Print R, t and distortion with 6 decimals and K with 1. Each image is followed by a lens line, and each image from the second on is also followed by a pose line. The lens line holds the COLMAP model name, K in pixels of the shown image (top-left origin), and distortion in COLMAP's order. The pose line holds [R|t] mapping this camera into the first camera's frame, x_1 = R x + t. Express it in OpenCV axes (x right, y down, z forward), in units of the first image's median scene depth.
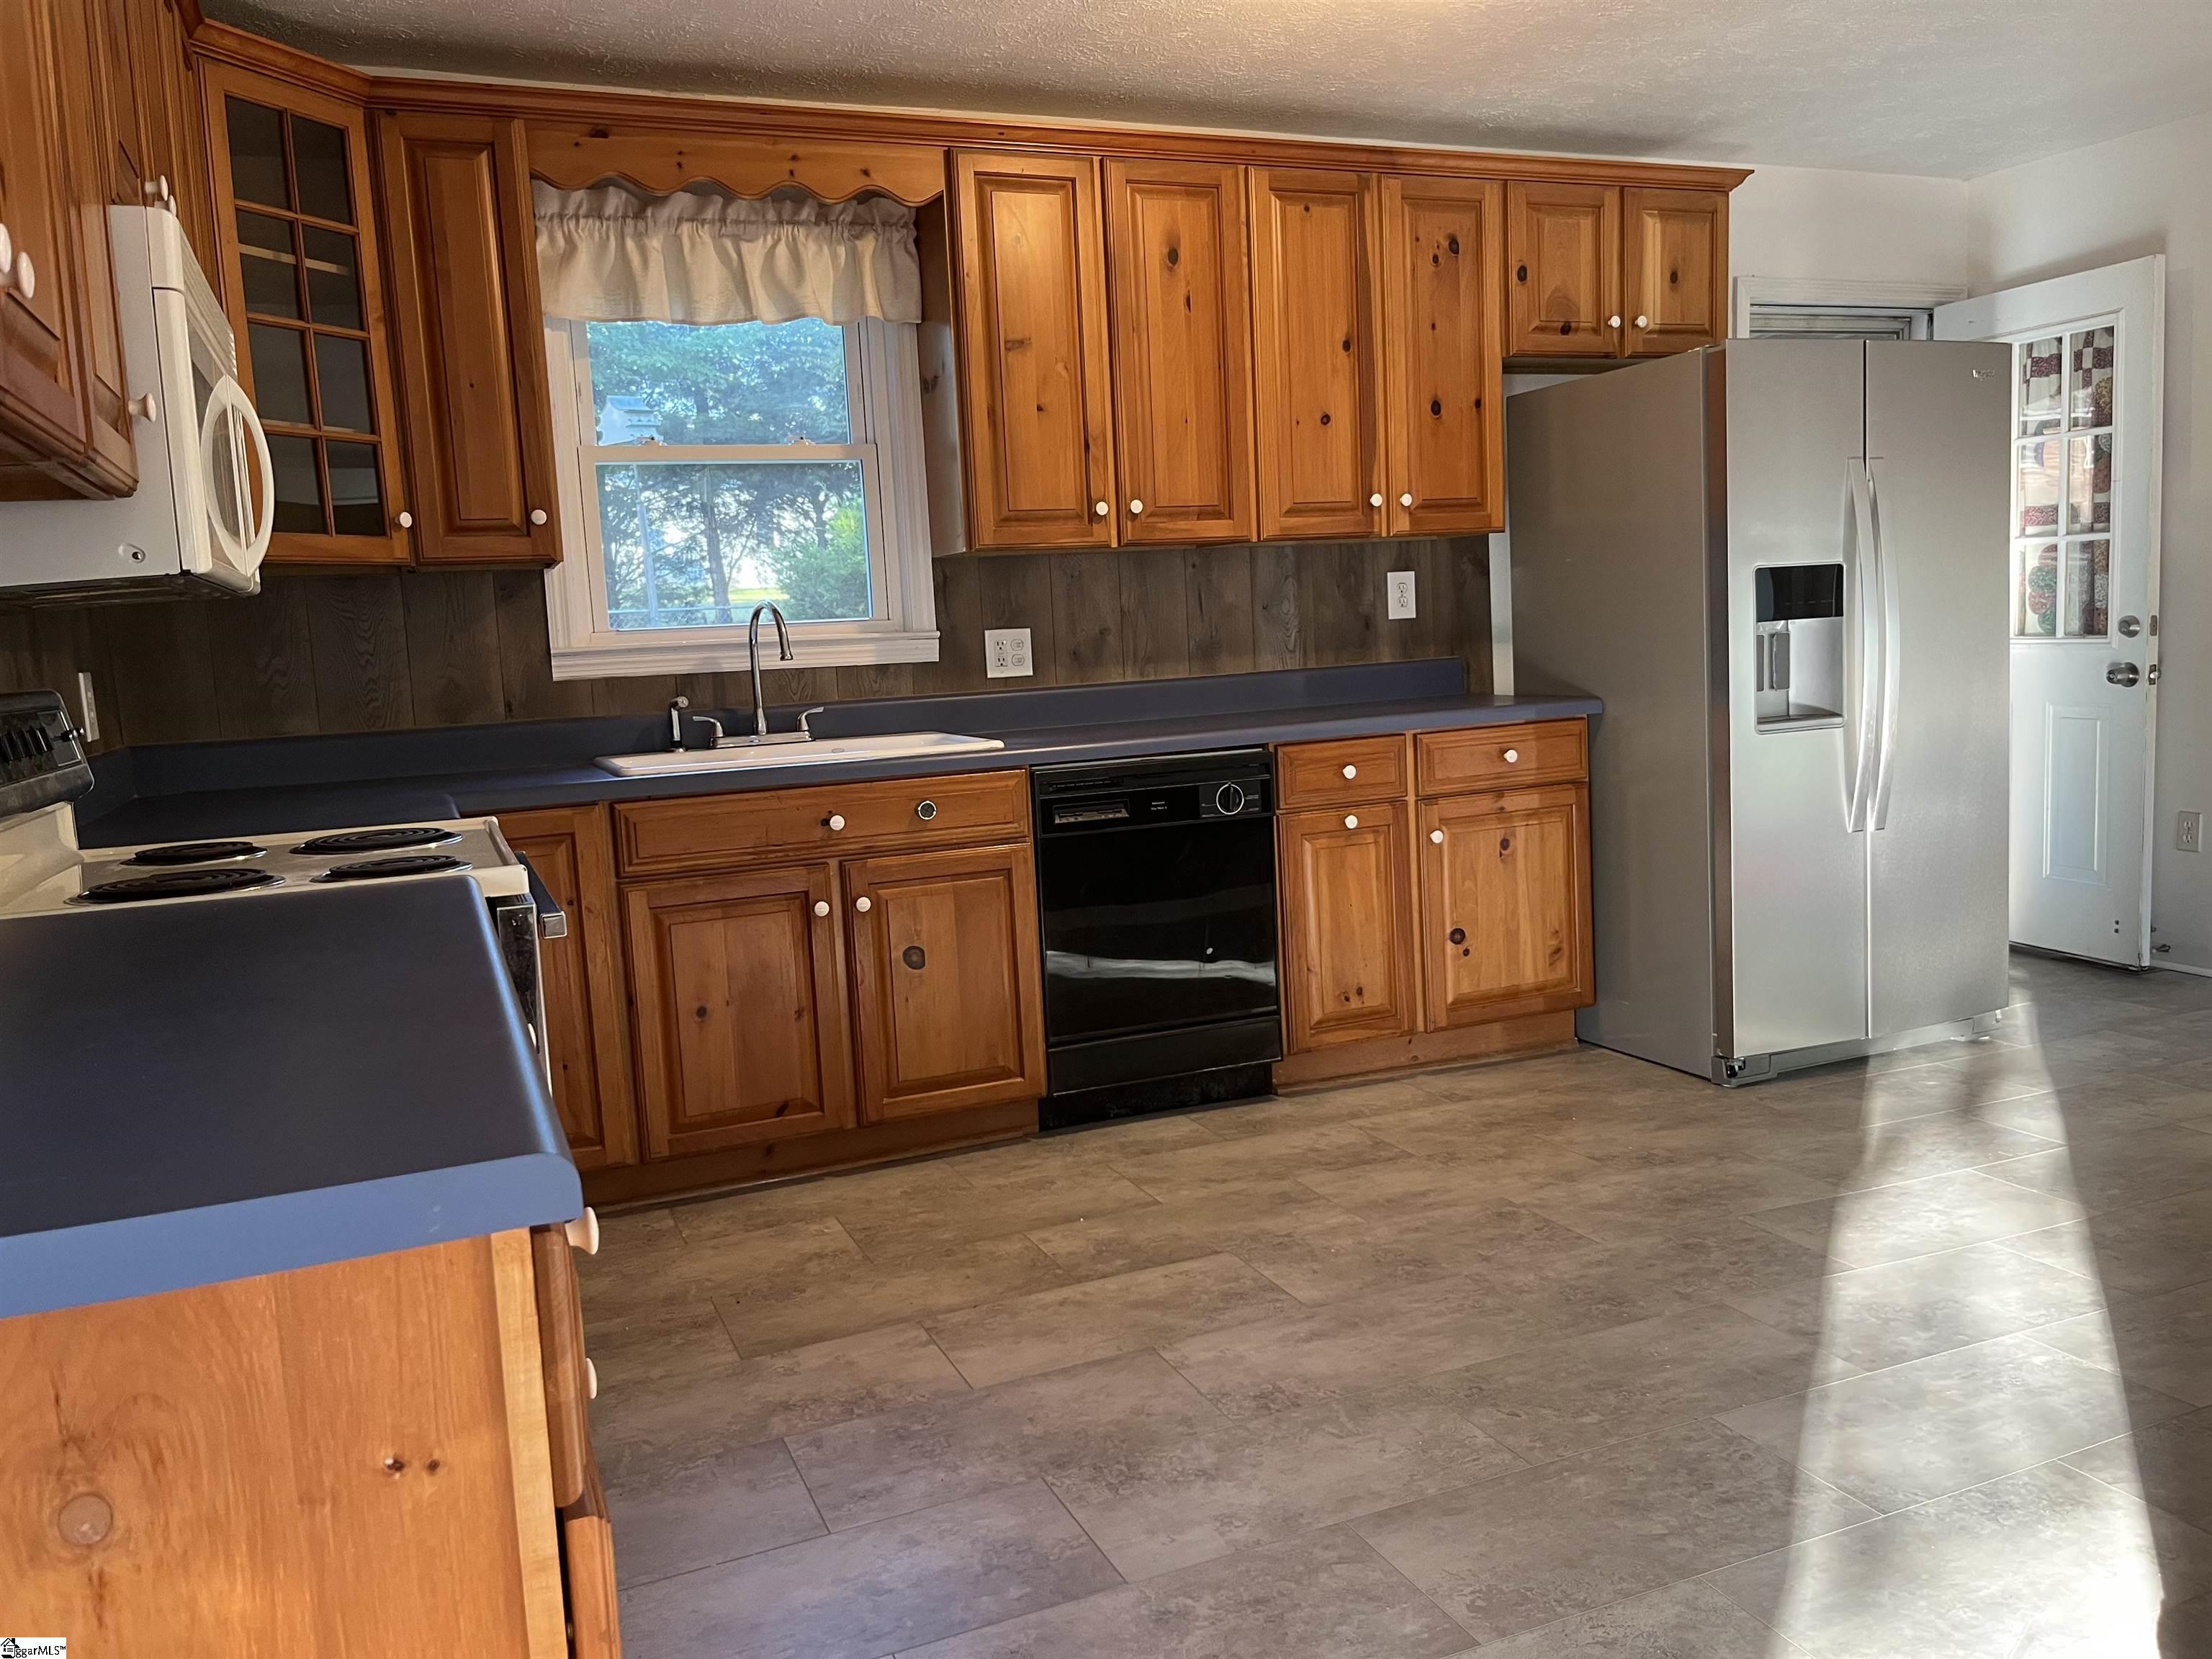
lens RADIAL K [[1692.0, 0, 1106.0], [0, 1692.0, 829.5], [0, 0, 1]] dist [0.060164, -0.081878]
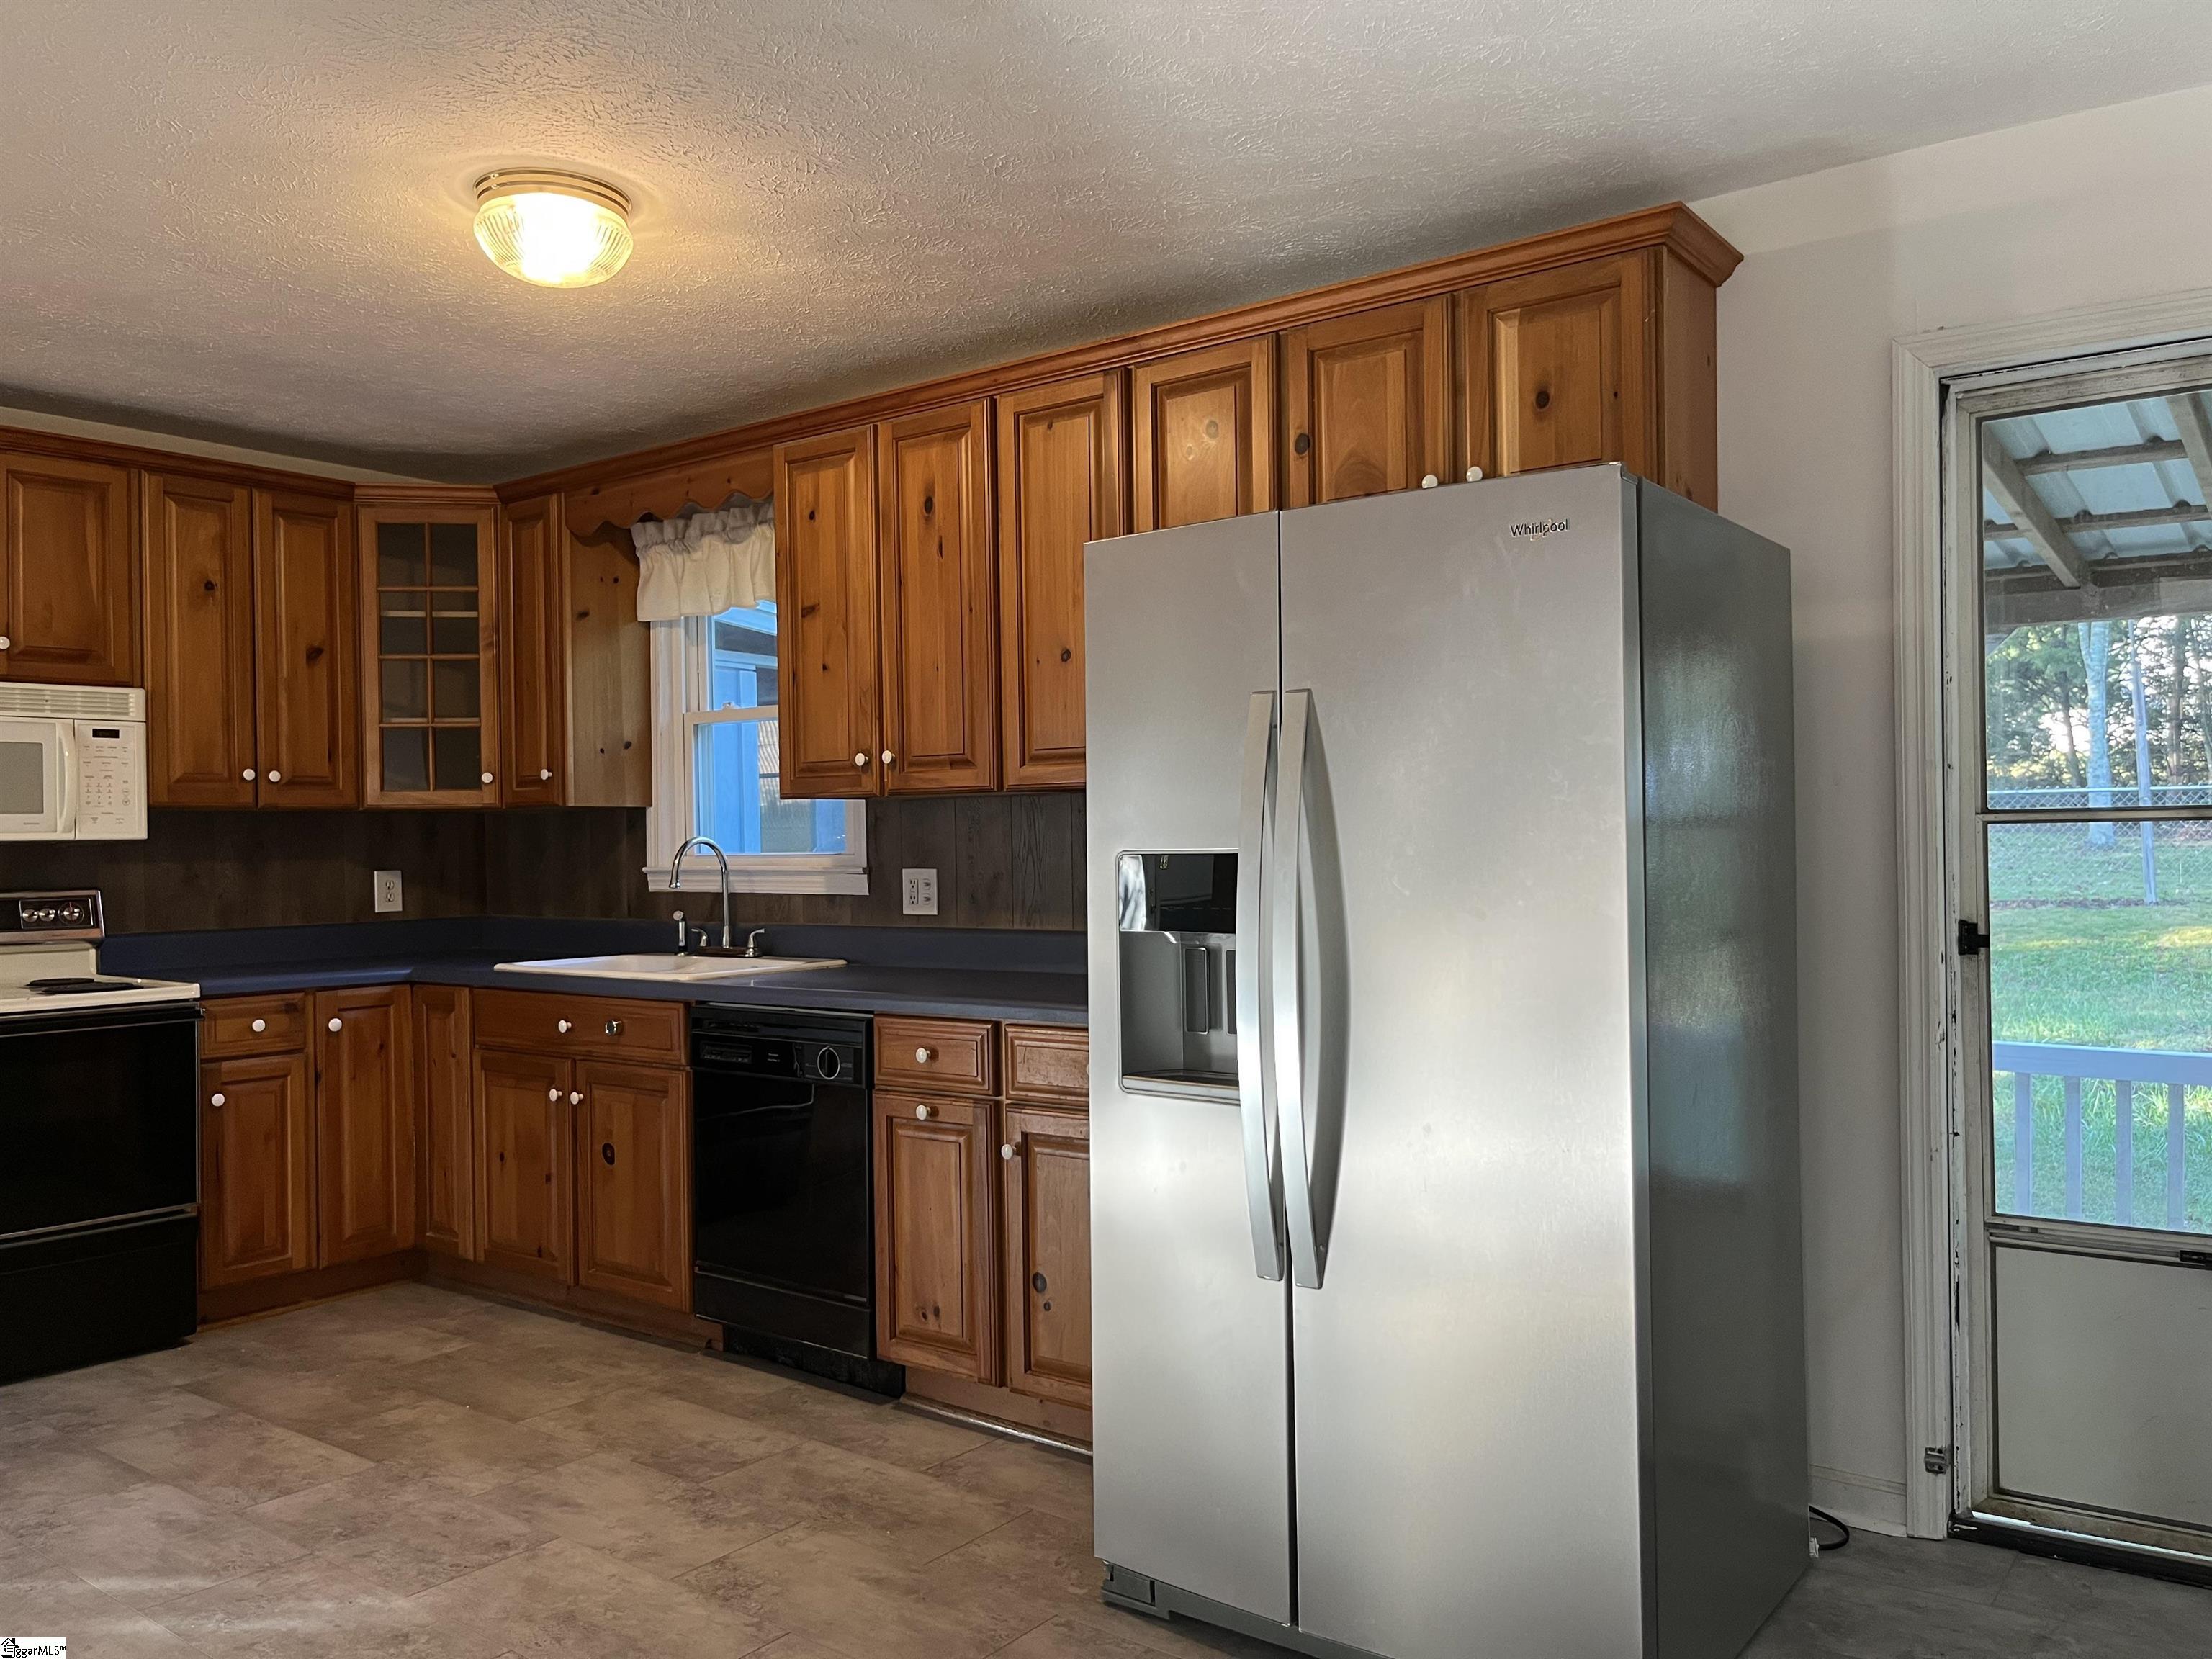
lens RADIAL K [[1688.3, 0, 1110.4], [0, 1688.3, 845.4], [0, 0, 1]] dist [0.057843, -0.091314]
pose [[0.498867, 0.047862, -0.865356, 0.995617], [-0.114791, 0.993326, -0.011235, -0.151015], [0.859043, 0.104940, 0.501032, 0.656790]]
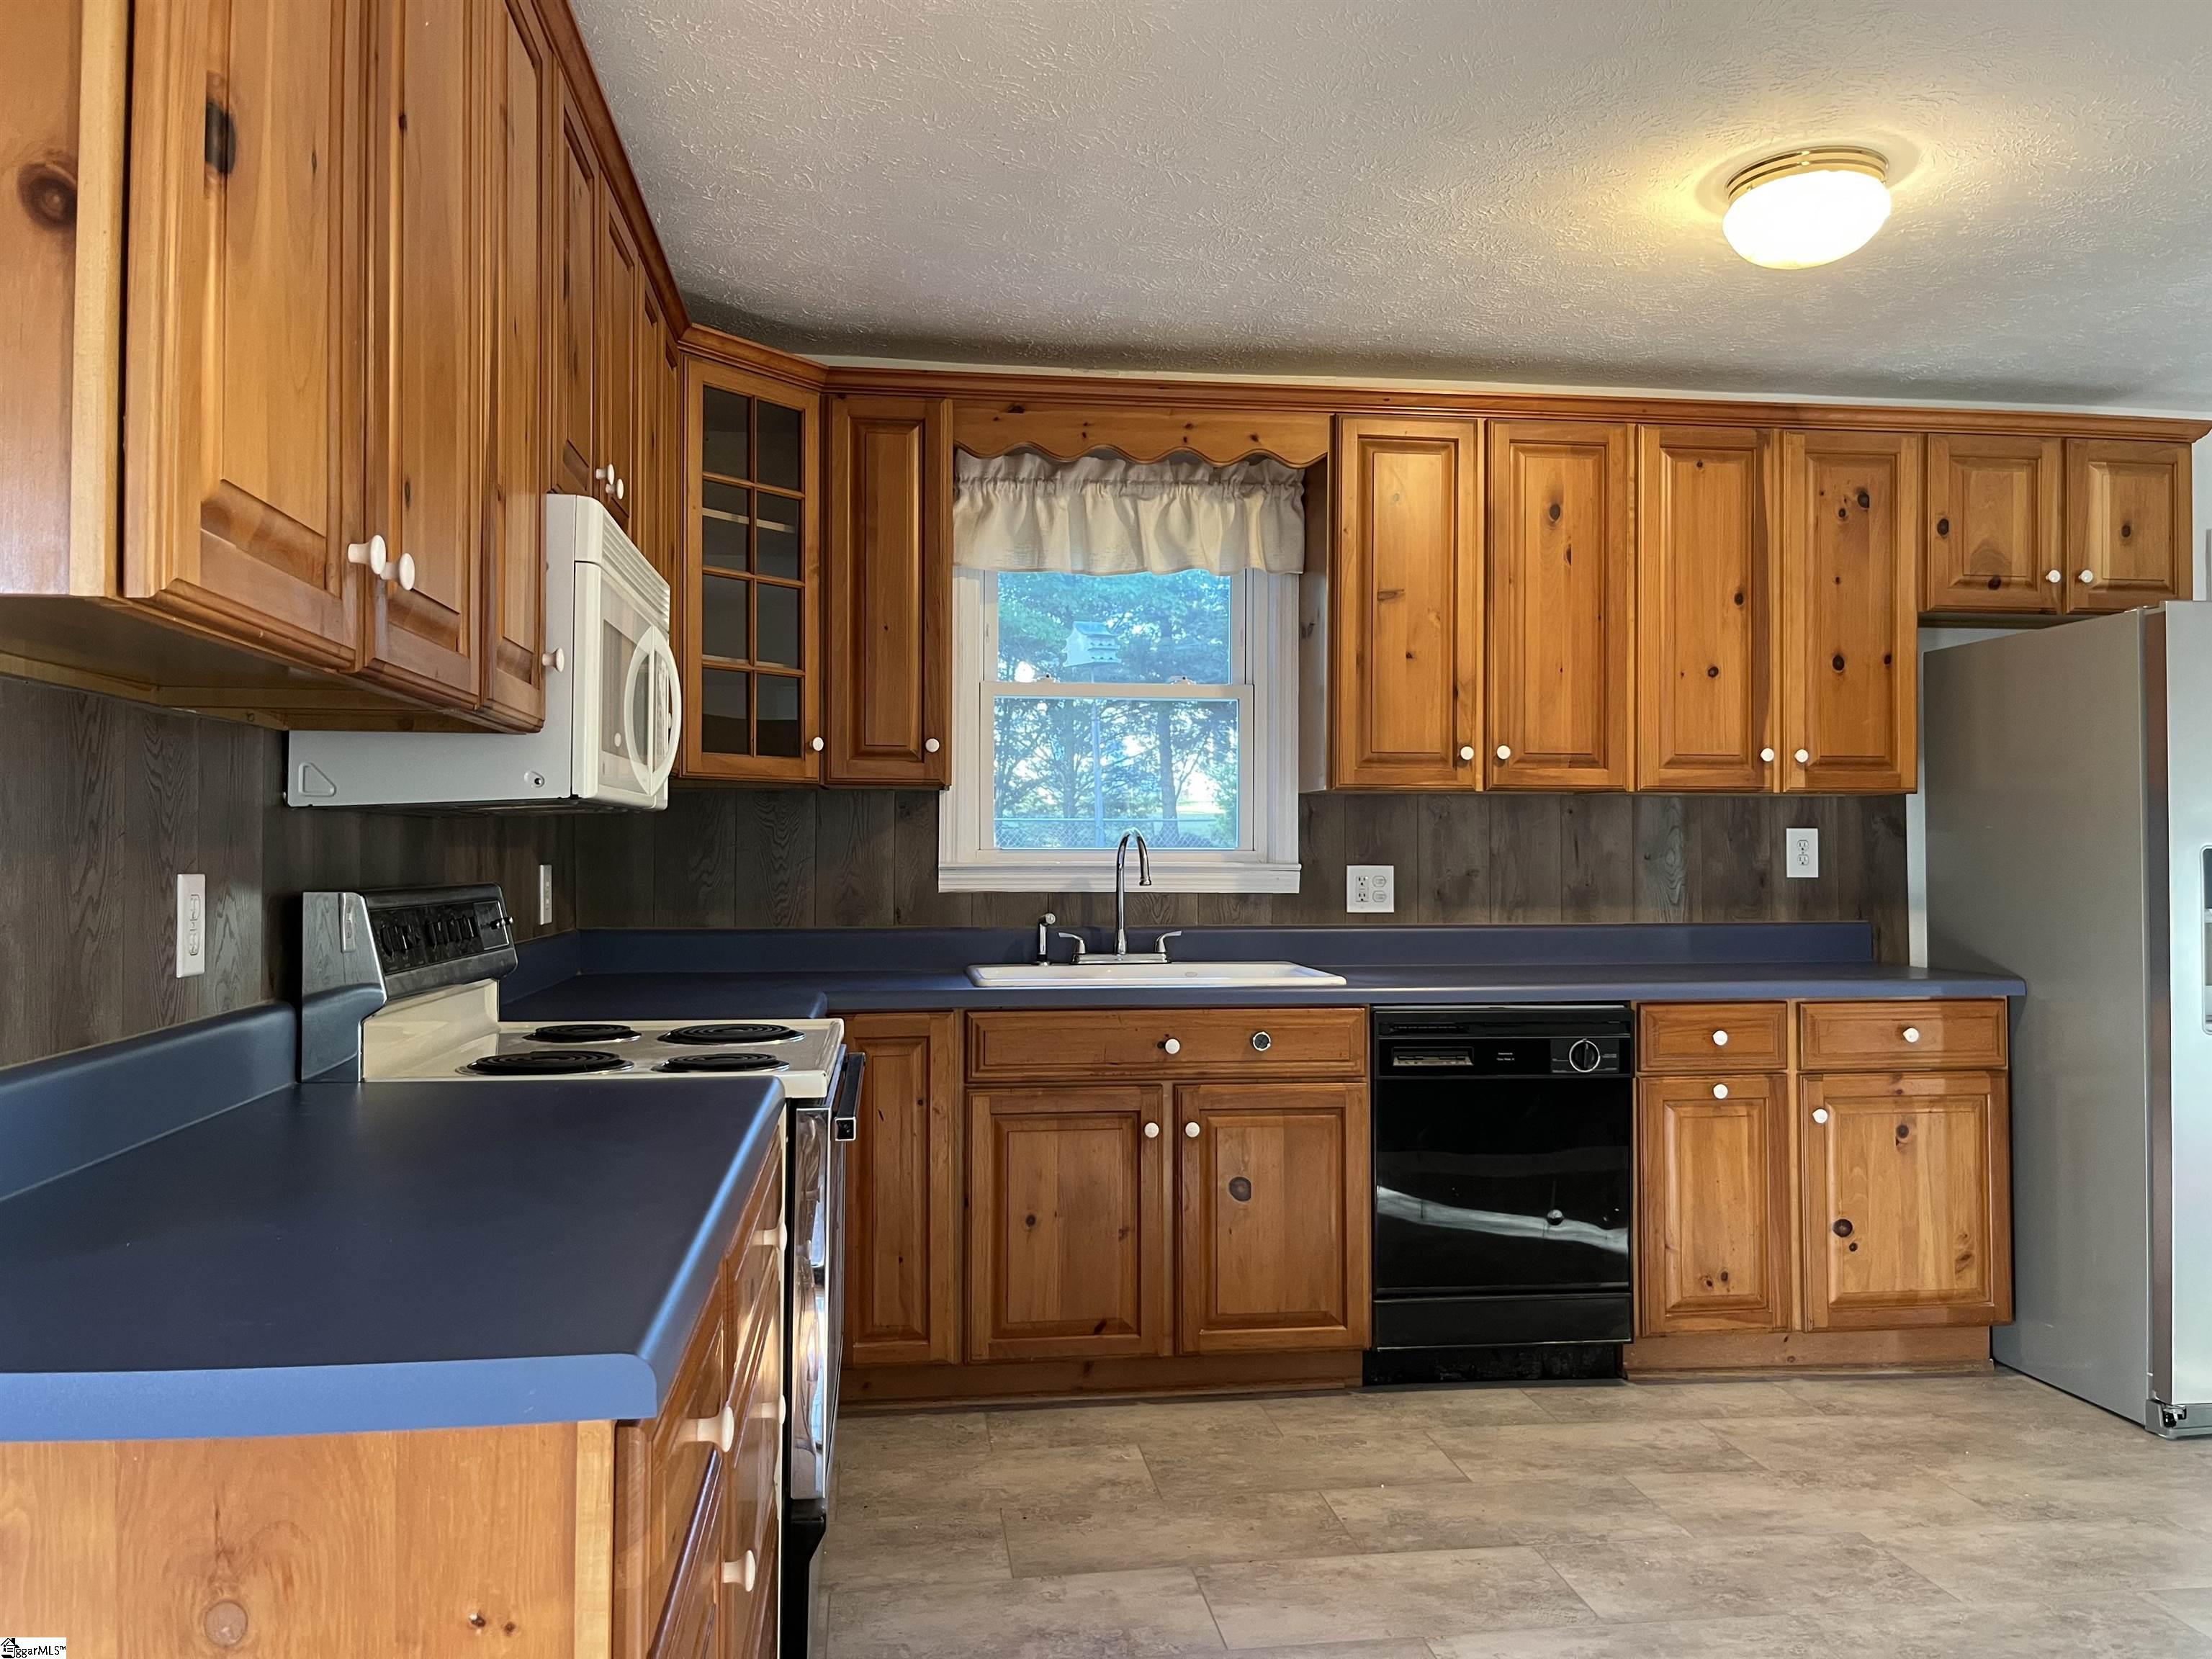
lens RADIAL K [[1692.0, 0, 1106.0], [0, 1692.0, 829.5], [0, 0, 1]] dist [0.060164, -0.081878]
pose [[0.964139, 0.050157, -0.260615, 0.058209], [-0.082707, 0.989862, -0.115464, -0.011509], [0.252182, 0.132878, 0.958513, -0.011296]]
